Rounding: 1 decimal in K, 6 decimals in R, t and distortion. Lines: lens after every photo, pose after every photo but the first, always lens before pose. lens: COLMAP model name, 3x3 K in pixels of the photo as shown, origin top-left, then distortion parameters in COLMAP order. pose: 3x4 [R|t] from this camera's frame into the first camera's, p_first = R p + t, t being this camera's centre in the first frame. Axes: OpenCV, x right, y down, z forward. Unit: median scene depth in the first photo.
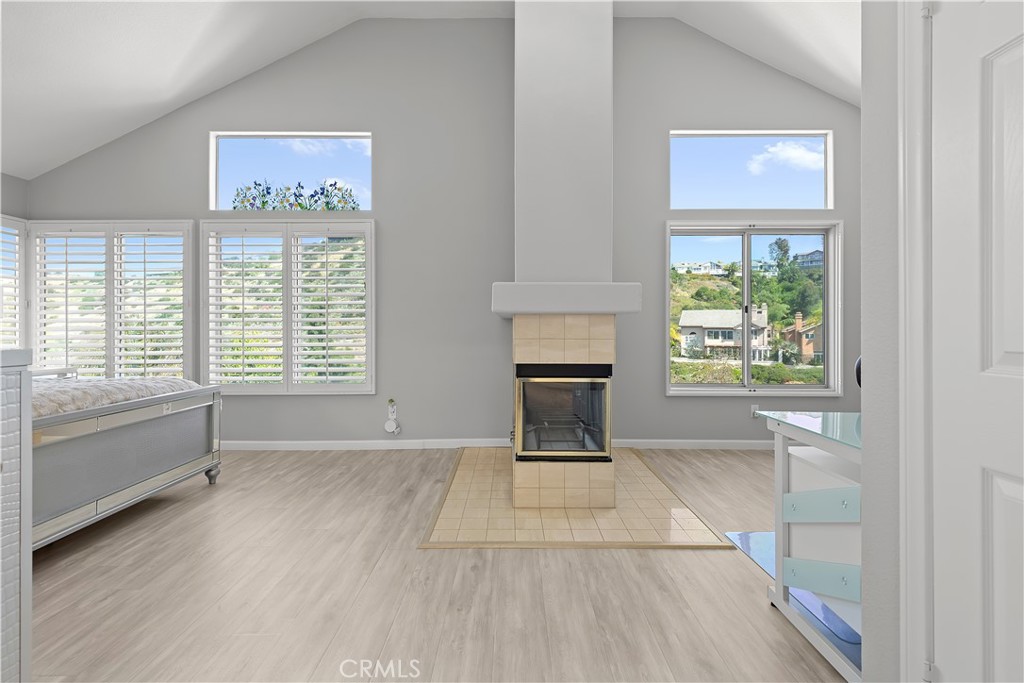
lens RADIAL K [[458.0, 0, 507.6], [0, 458.0, 334.0], [0, 0, 1]] dist [0.002931, 0.000673]
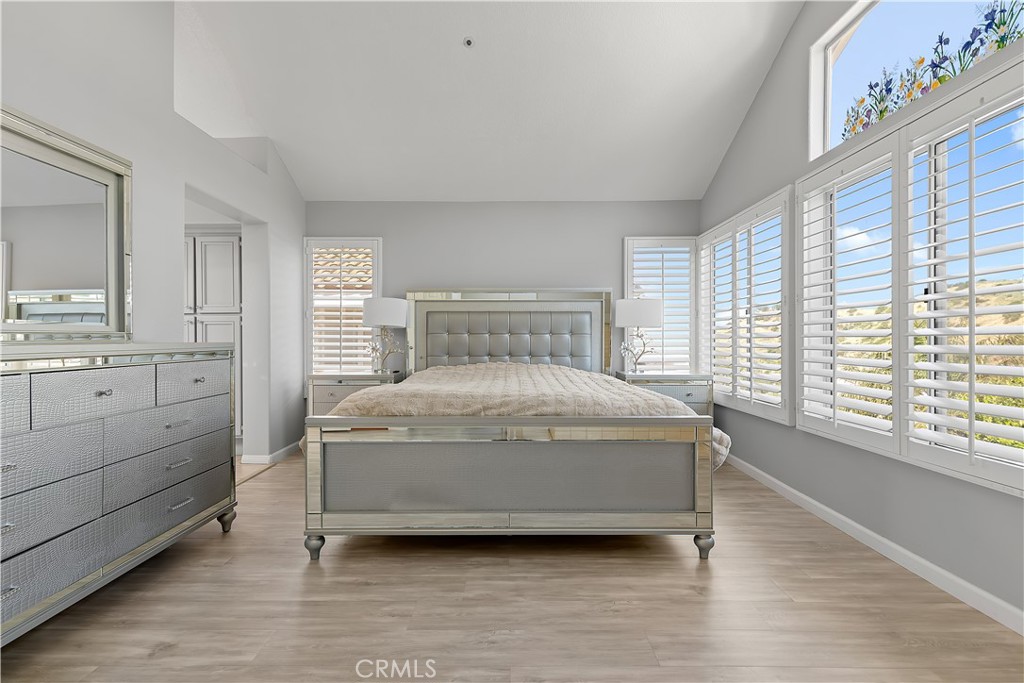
lens RADIAL K [[458.0, 0, 512.7], [0, 458.0, 338.4], [0, 0, 1]] dist [0.002931, 0.000673]
pose [[0.004334, -0.000793, -0.999990, 0.050161], [-0.006645, 0.999978, -0.000822, -0.002846], [0.999969, 0.006648, 0.004329, 0.729210]]
